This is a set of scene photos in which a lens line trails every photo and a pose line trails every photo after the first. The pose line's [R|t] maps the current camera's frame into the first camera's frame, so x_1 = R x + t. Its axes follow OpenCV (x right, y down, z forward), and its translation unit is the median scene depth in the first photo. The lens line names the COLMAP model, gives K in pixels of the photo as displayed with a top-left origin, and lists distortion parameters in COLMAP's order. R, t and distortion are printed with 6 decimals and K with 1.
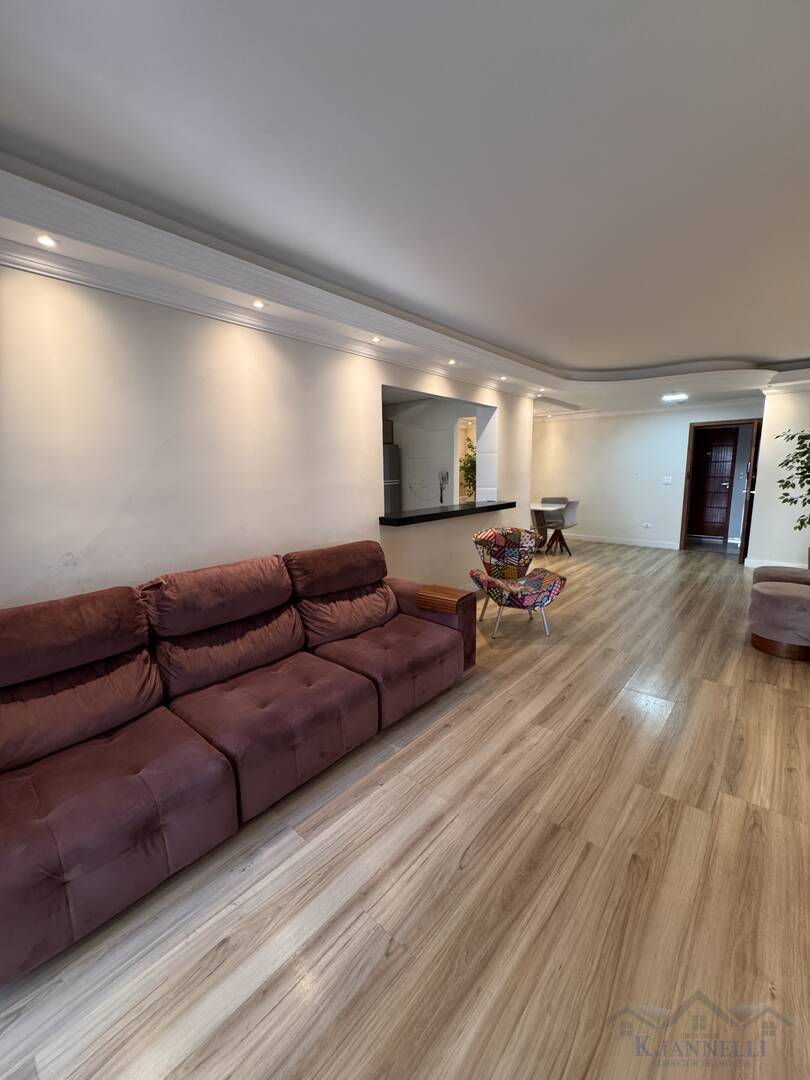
lens RADIAL K [[432.4, 0, 405.0], [0, 432.4, 540.0], [0, 0, 1]] dist [-0.002998, 0.000415]
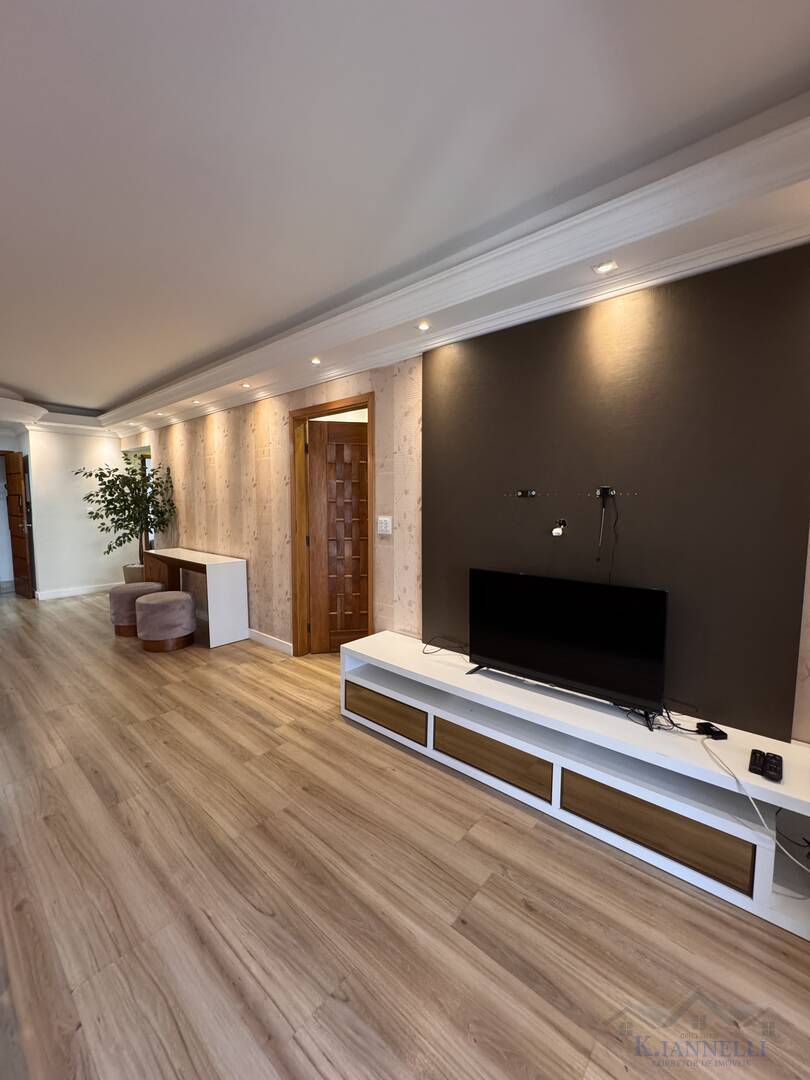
lens RADIAL K [[432.4, 0, 405.0], [0, 432.4, 540.0], [0, 0, 1]] dist [-0.002998, 0.000415]
pose [[-0.009389, -0.073387, 0.997259, -0.618065], [0.155766, 0.985022, 0.073953, -0.054301], [-0.987749, 0.156034, 0.002183, 0.486365]]
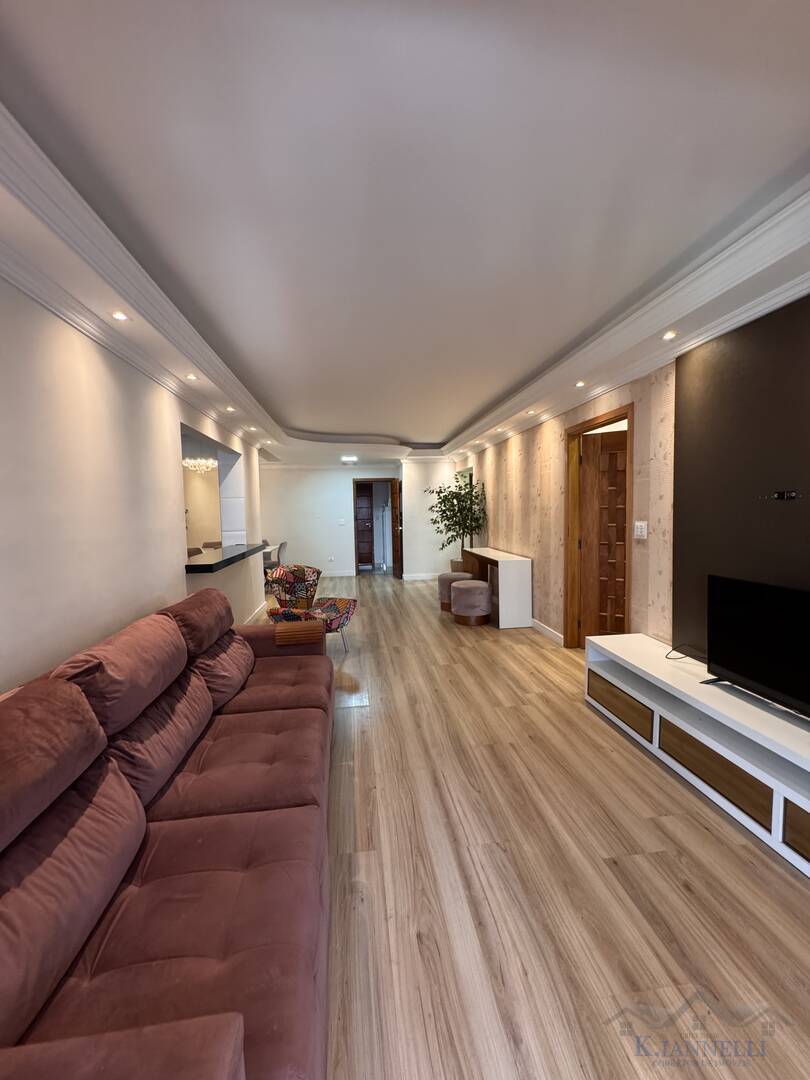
lens RADIAL K [[432.4, 0, 405.0], [0, 432.4, 540.0], [0, 0, 1]] dist [-0.002998, 0.000415]
pose [[0.663628, -0.050758, 0.746339, -0.842428], [0.131245, 0.990120, -0.049362, -0.000356], [-0.736460, 0.130711, 0.663733, 0.126353]]
